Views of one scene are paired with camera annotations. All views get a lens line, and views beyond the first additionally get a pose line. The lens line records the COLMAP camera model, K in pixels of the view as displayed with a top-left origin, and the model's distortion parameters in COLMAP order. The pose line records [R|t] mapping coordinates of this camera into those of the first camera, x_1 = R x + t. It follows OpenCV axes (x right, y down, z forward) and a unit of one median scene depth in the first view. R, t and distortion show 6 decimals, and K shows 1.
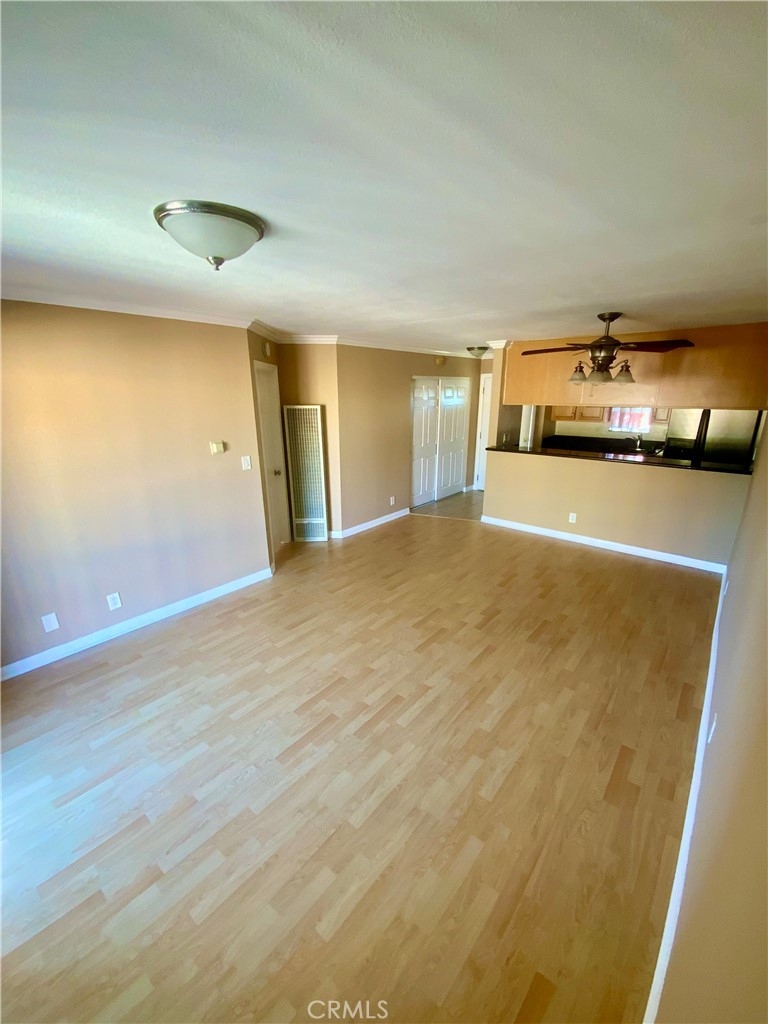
lens RADIAL K [[415.7, 0, 381.0], [0, 415.7, 515.6], [0, 0, 1]] dist [0.004131, -0.006222]
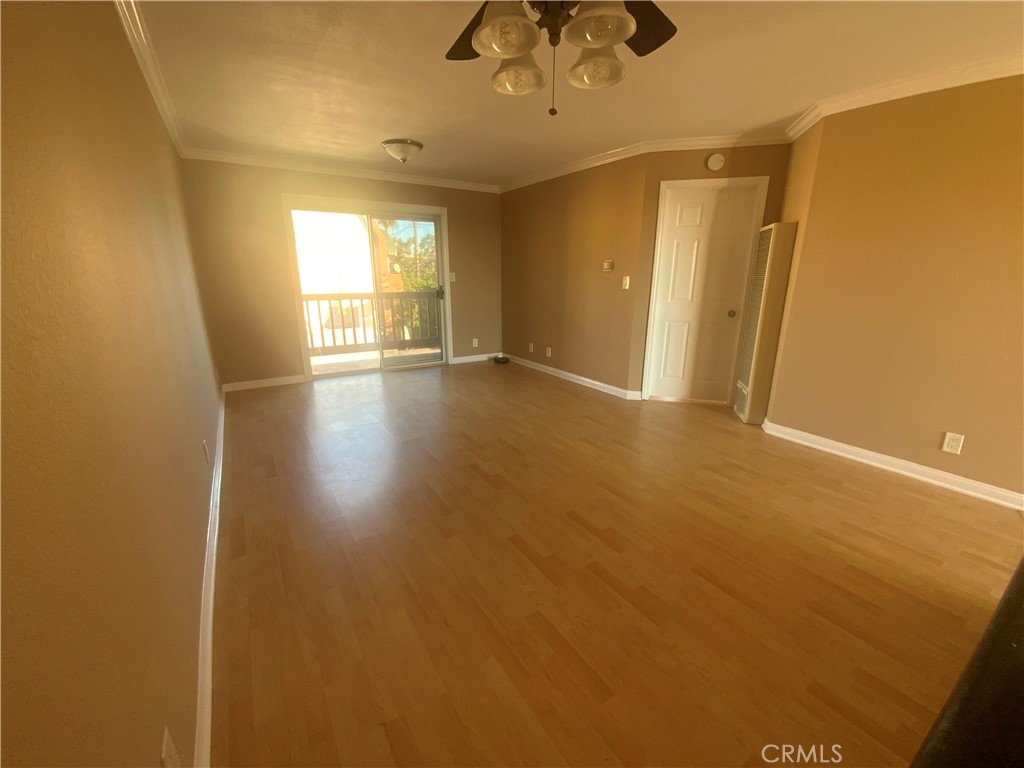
lens RADIAL K [[415.7, 0, 510.6], [0, 415.7, 383.2], [0, 0, 1]] dist [0.004131, -0.006222]
pose [[-0.289921, 0.253693, -0.922814, 0.967359], [-0.276931, 0.900740, 0.334628, -0.195677], [0.916108, 0.352572, -0.190888, 1.183569]]
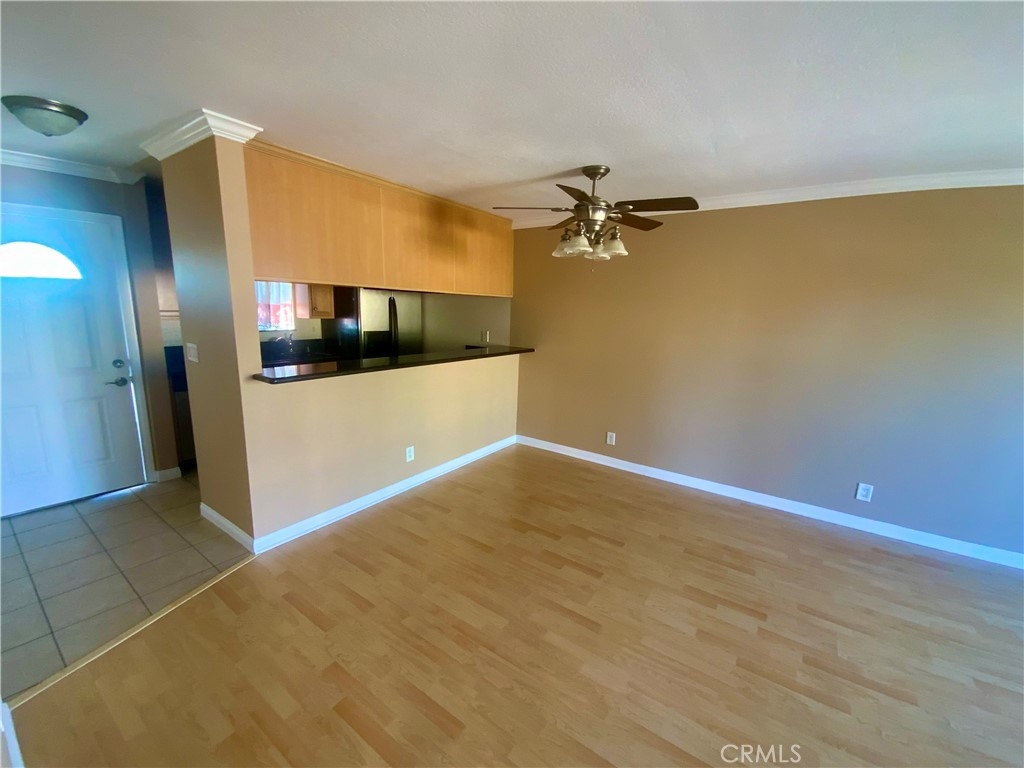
lens RADIAL K [[415.7, 0, 515.2], [0, 415.7, 386.9], [0, 0, 1]] dist [0.004131, -0.006222]
pose [[-0.101356, -0.186563, 0.977201, -0.287554], [0.258328, 0.943631, 0.206948, -0.295148], [-0.960726, 0.273414, -0.047448, 1.305757]]
